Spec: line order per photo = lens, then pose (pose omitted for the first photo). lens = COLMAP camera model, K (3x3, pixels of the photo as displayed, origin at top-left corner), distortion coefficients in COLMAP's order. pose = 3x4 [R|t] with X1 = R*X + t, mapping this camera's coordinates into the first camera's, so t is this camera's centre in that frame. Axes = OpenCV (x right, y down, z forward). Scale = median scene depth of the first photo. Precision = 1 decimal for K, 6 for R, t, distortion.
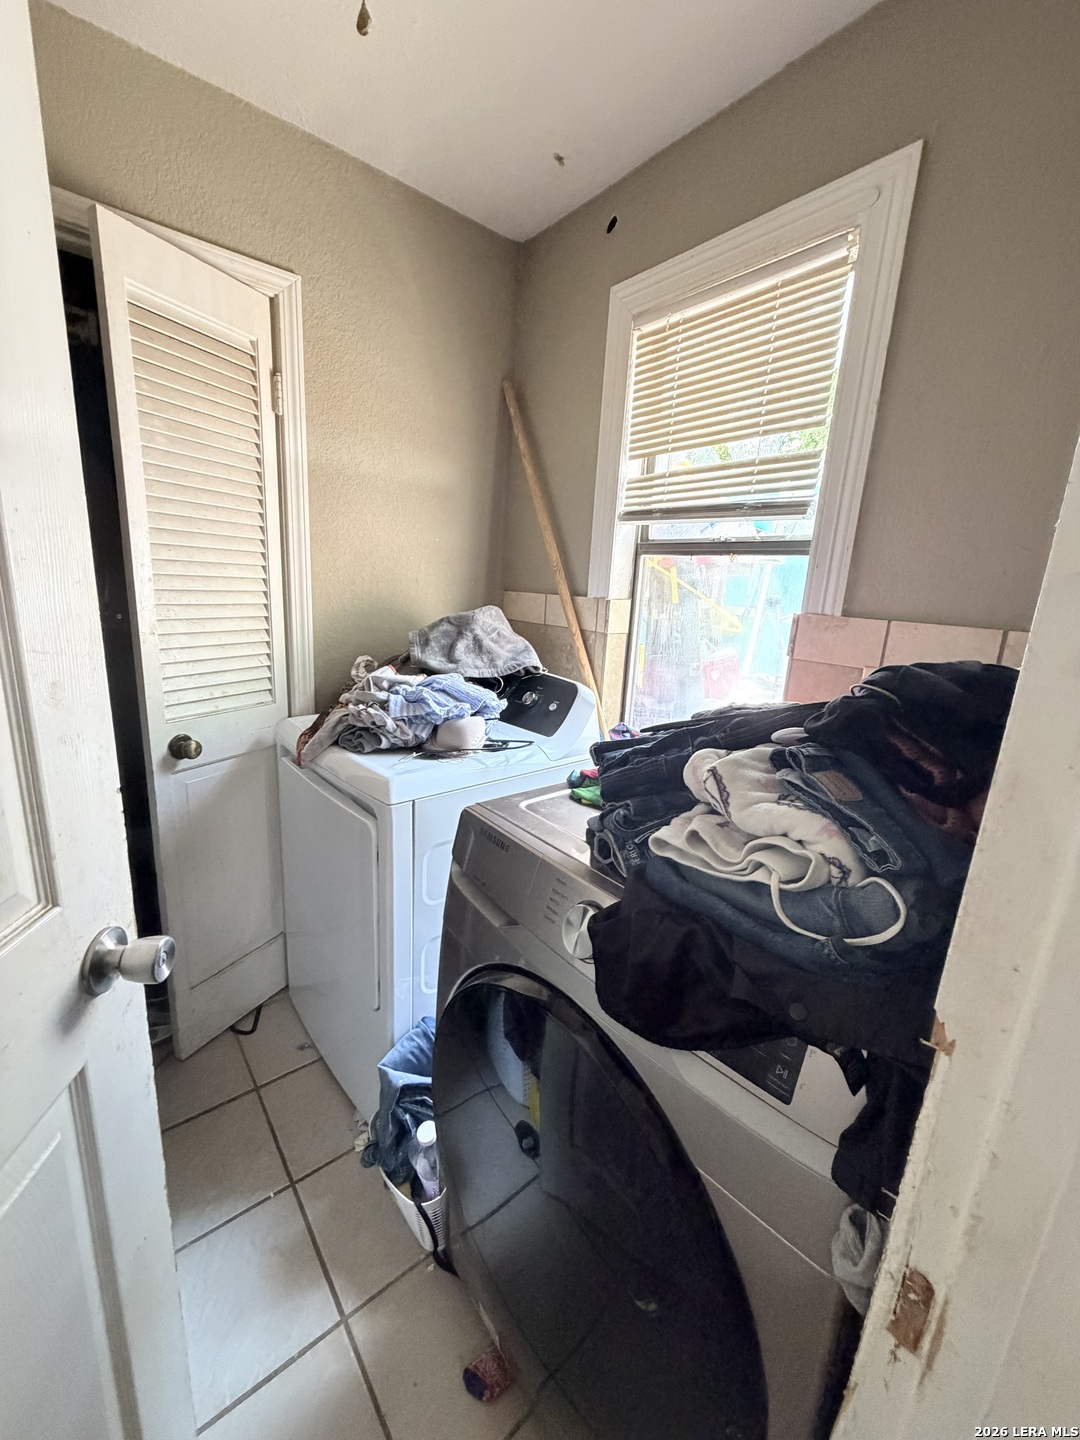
lens RADIAL K [[572.1, 0, 537.6], [0, 572.1, 722.7], [0, 0, 1]] dist [0.001661, 0.000101]
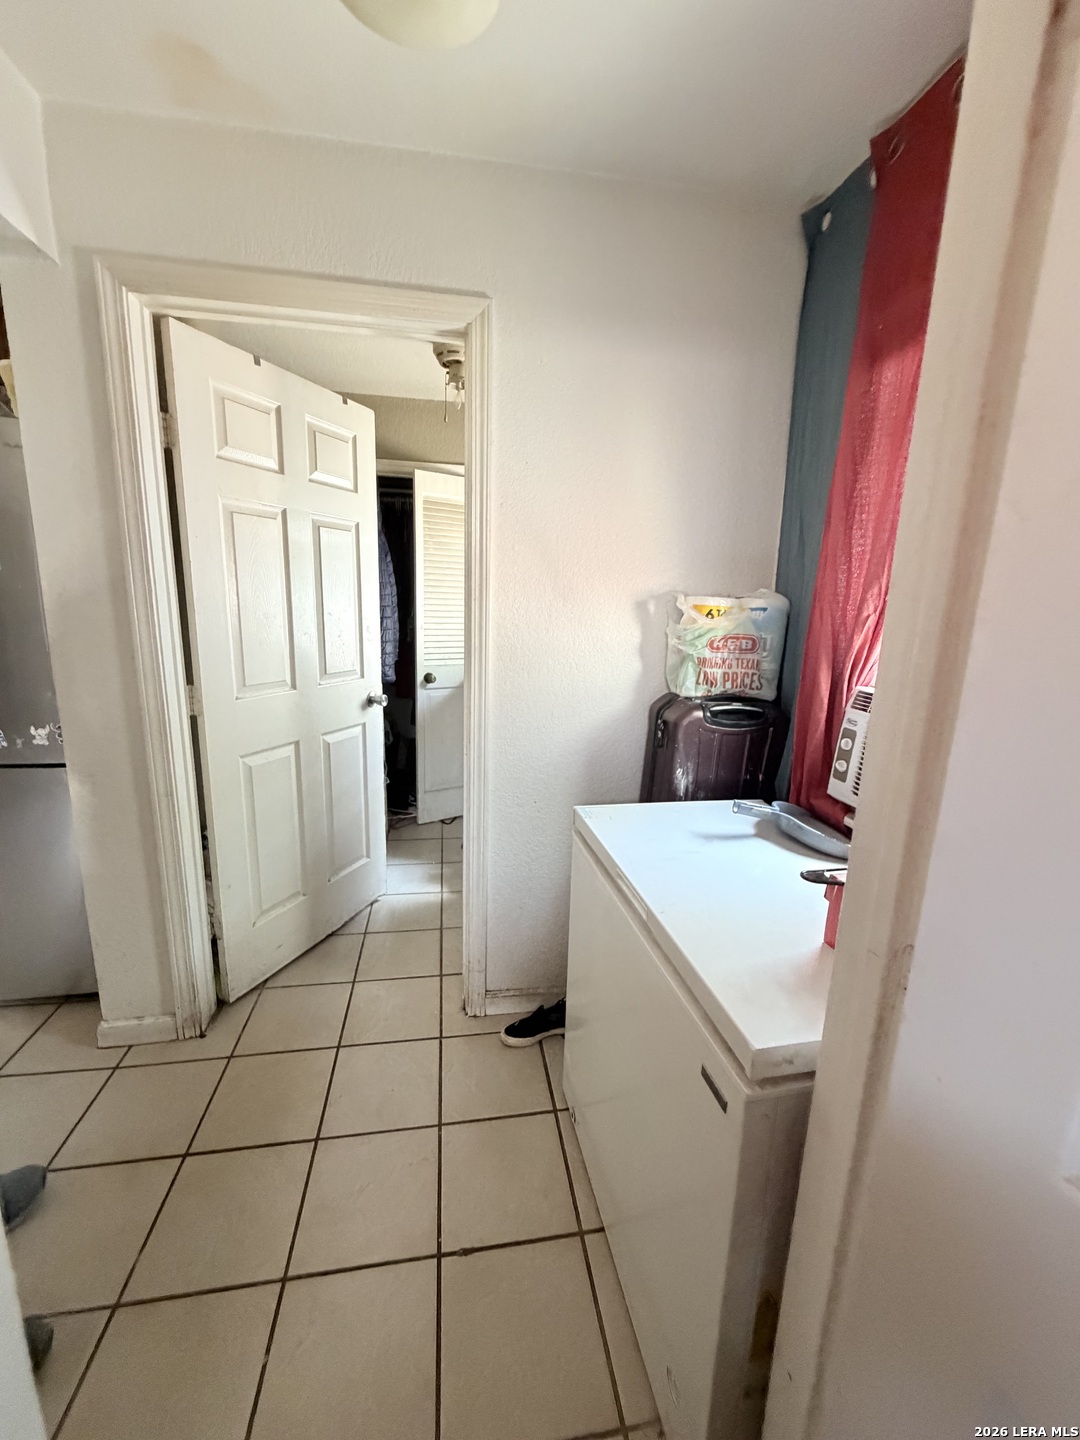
lens RADIAL K [[572.1, 0, 535.4], [0, 572.1, 724.1], [0, 0, 1]] dist [0.001661, 0.000101]
pose [[0.860429, 0.072876, -0.504332, 0.952227], [-0.096669, 0.995092, -0.021134, 0.241176], [0.500316, 0.066938, 0.863251, -0.787554]]
